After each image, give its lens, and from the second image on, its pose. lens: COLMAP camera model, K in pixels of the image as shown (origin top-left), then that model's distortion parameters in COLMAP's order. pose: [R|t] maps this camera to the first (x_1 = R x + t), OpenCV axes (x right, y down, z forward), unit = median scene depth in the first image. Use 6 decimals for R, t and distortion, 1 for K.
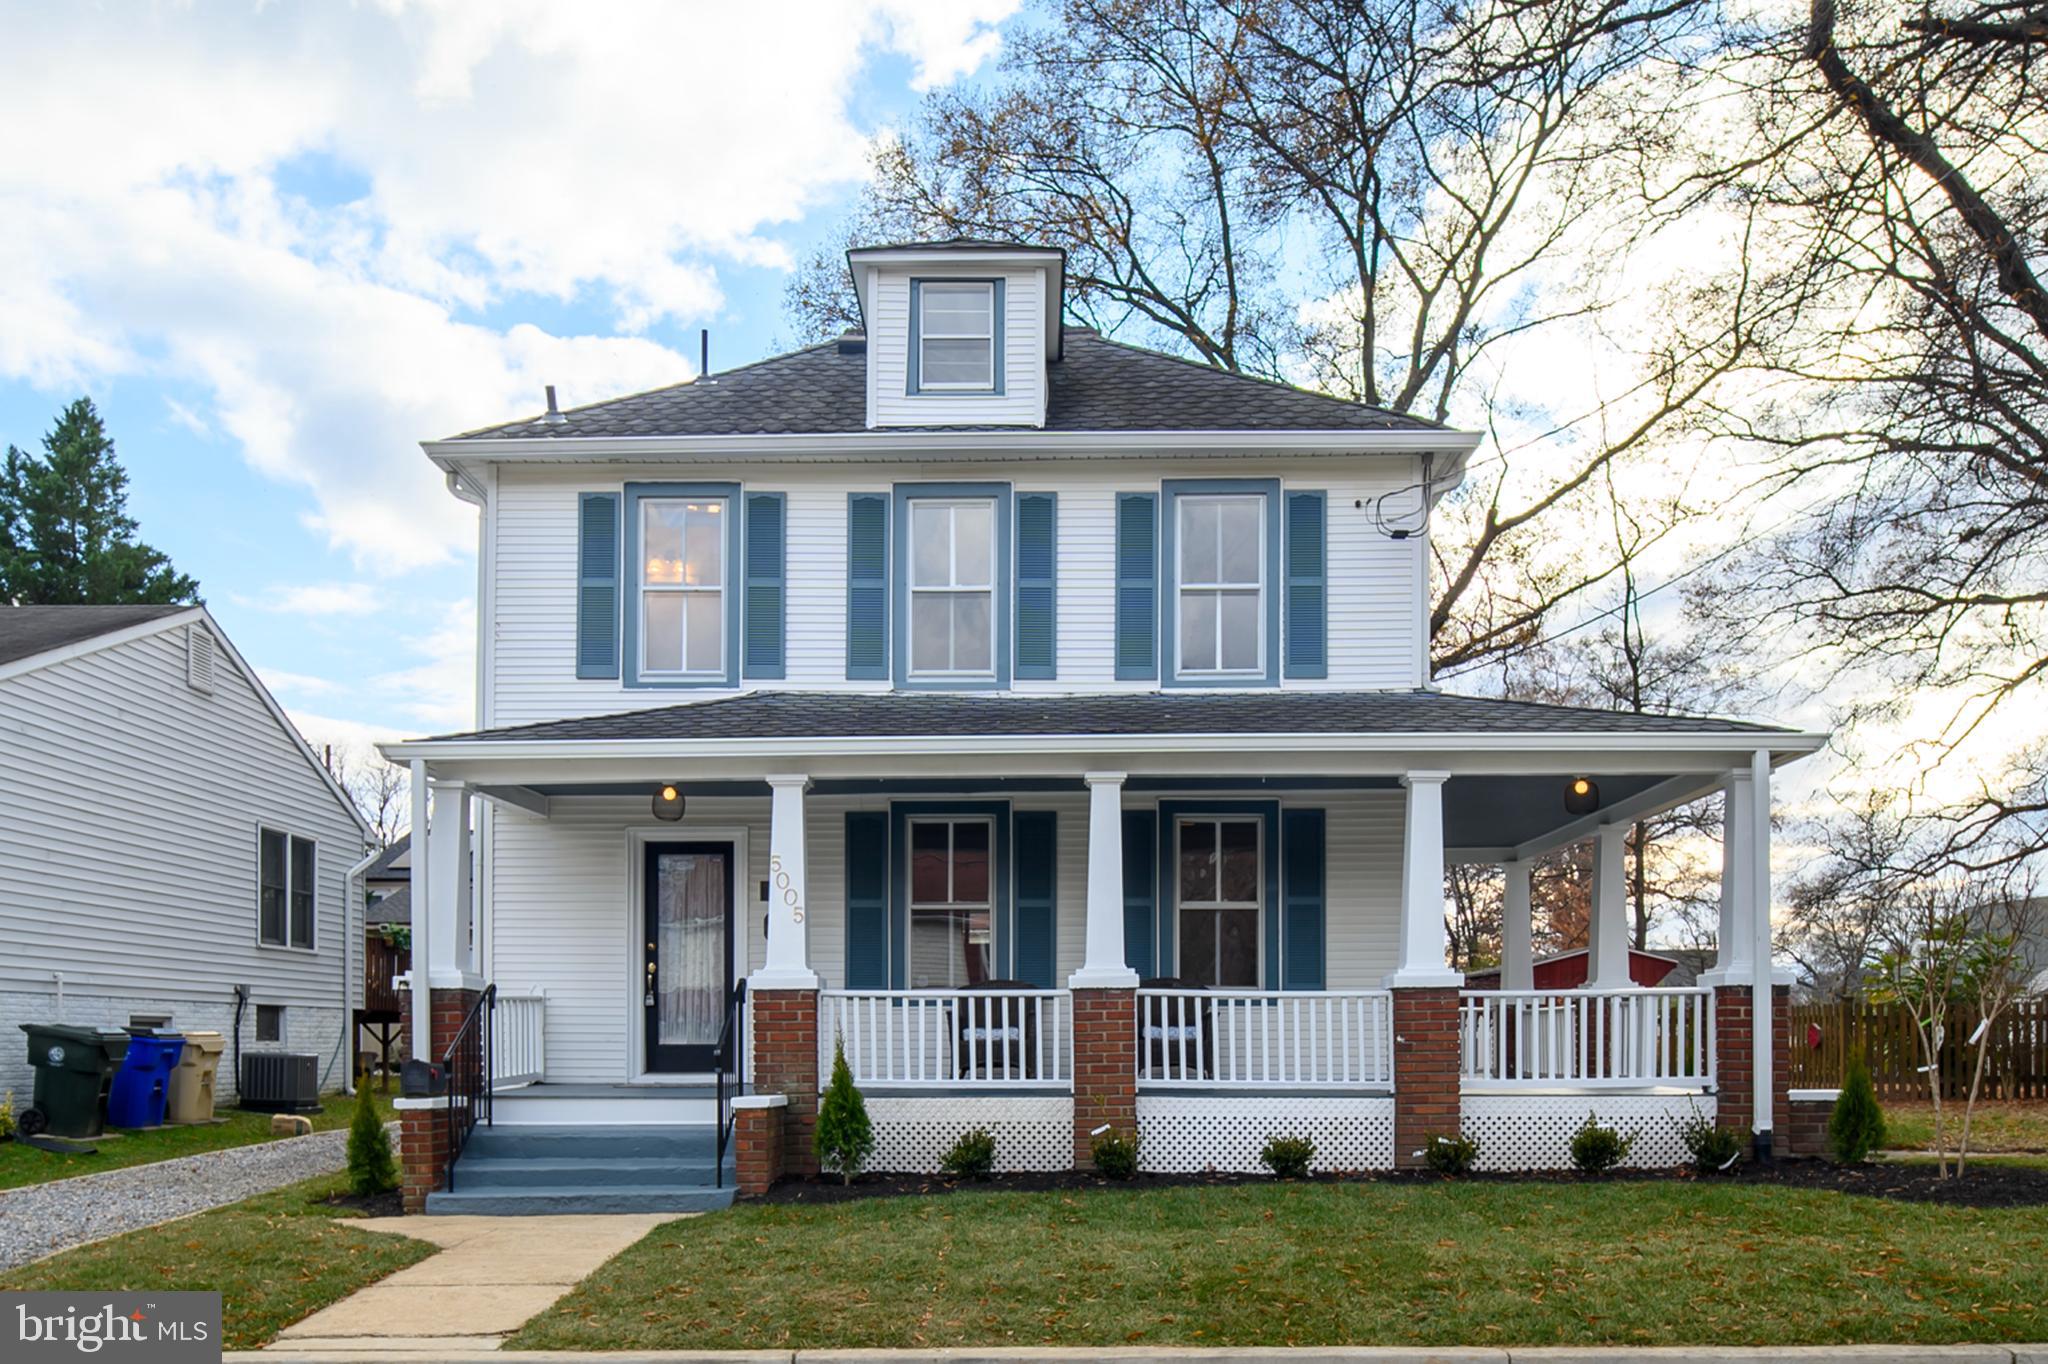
lens RADIAL K [[1150.5, 0, 1023.9], [0, 1150.5, 675.3], [0, 0, 1]] dist [-0.000456, -0.000656]
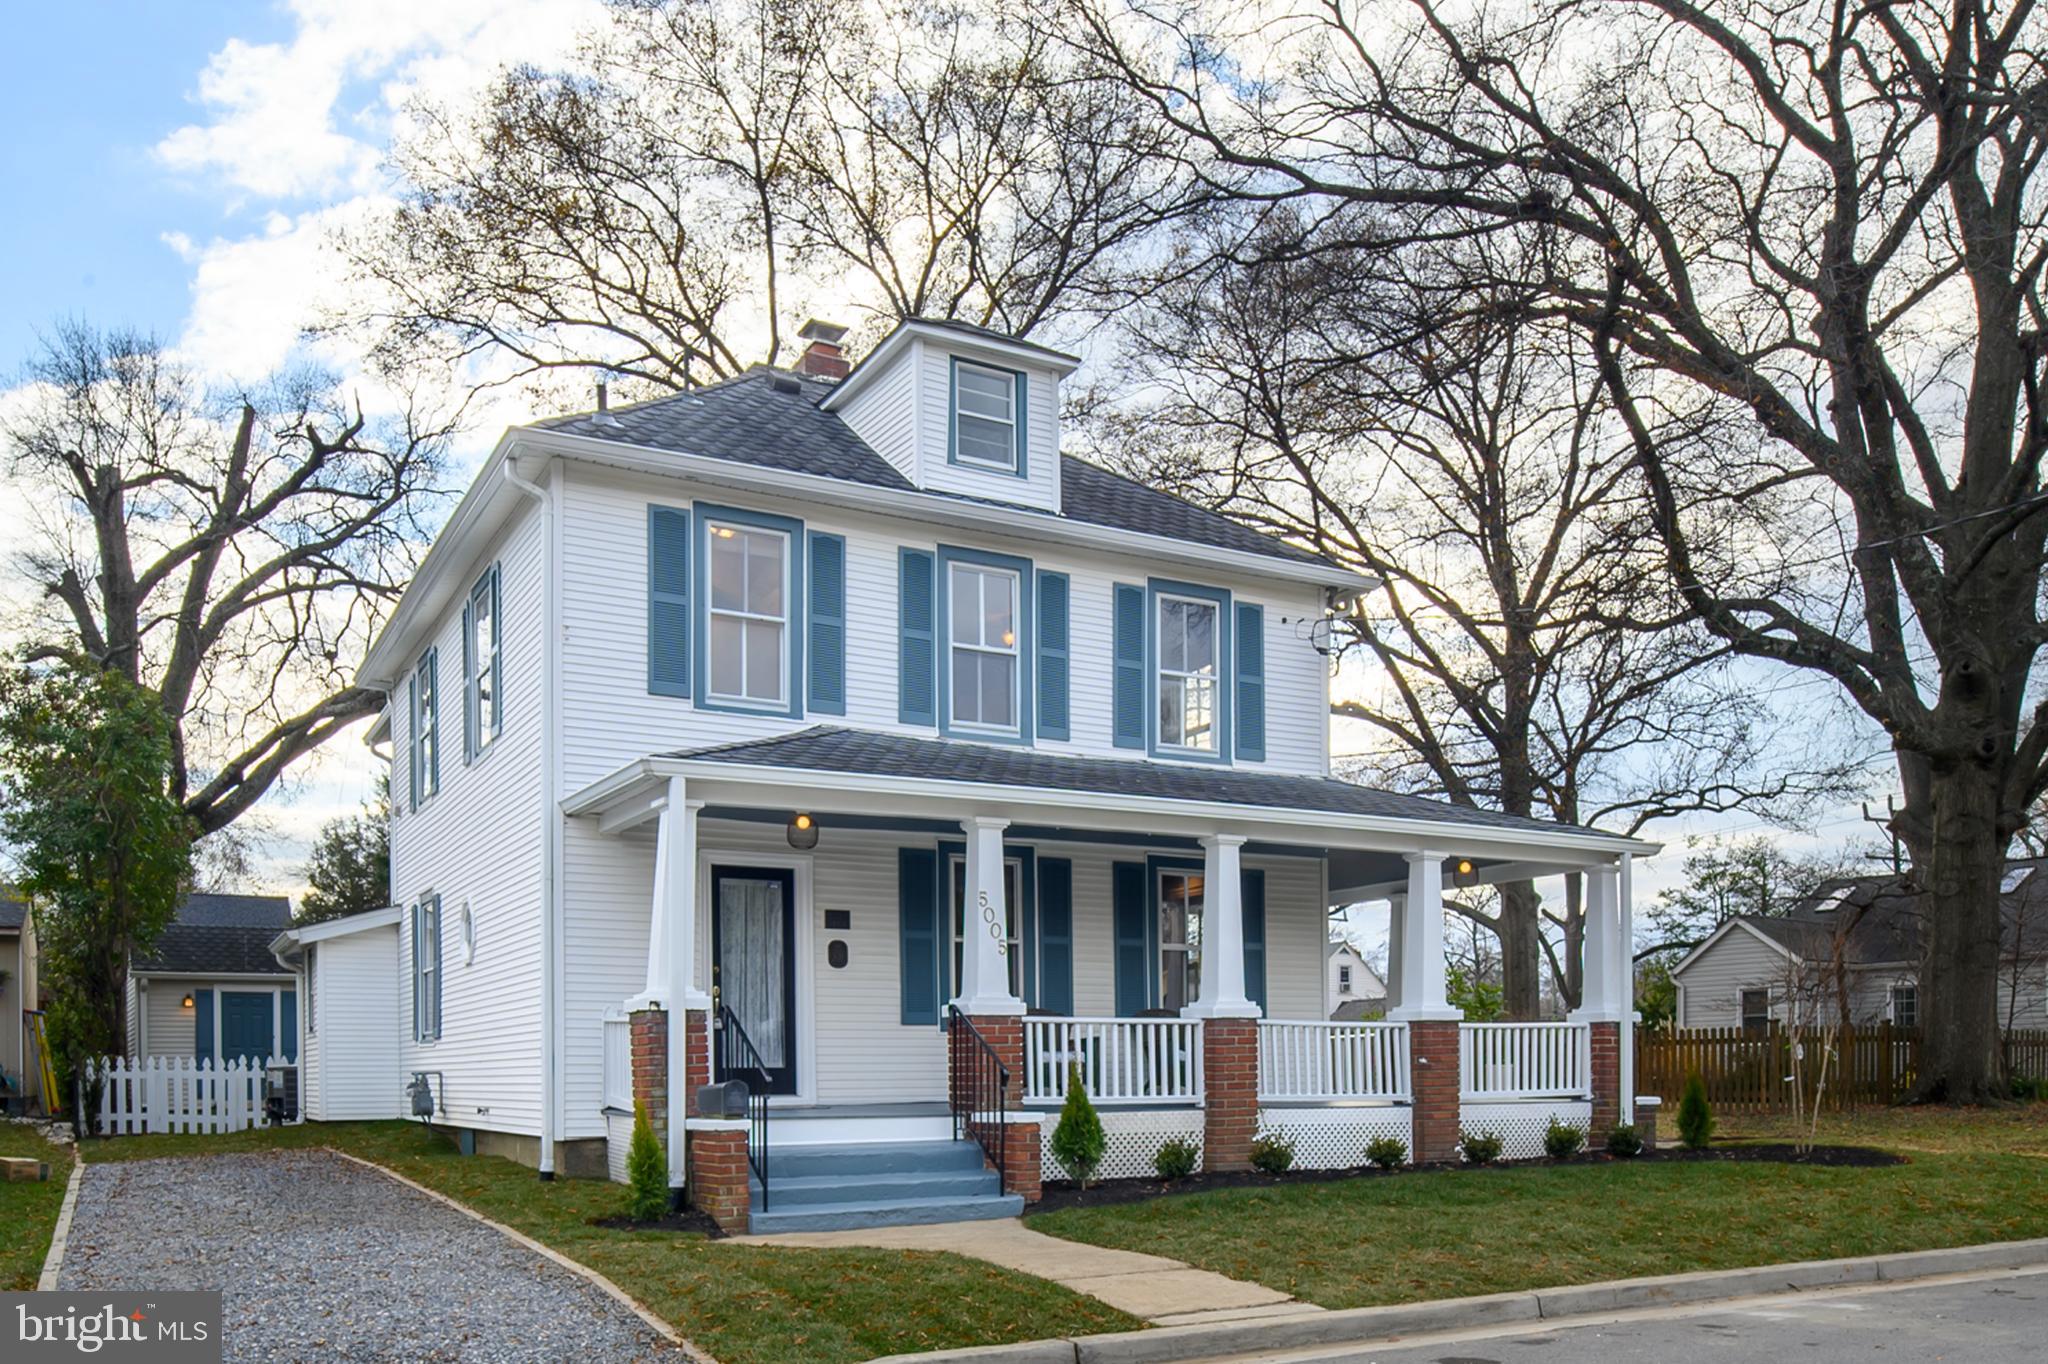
lens RADIAL K [[1107.1, 0, 1022.6], [0, 1107.1, 688.9], [0, 0, 1]] dist [-0.001619, 0.000339]
pose [[0.927879, 0.117836, 0.353774, -0.415678], [-0.110895, 0.993031, -0.039906, 0.001047], [-0.356011, -0.002204, 0.934479, 0.000830]]
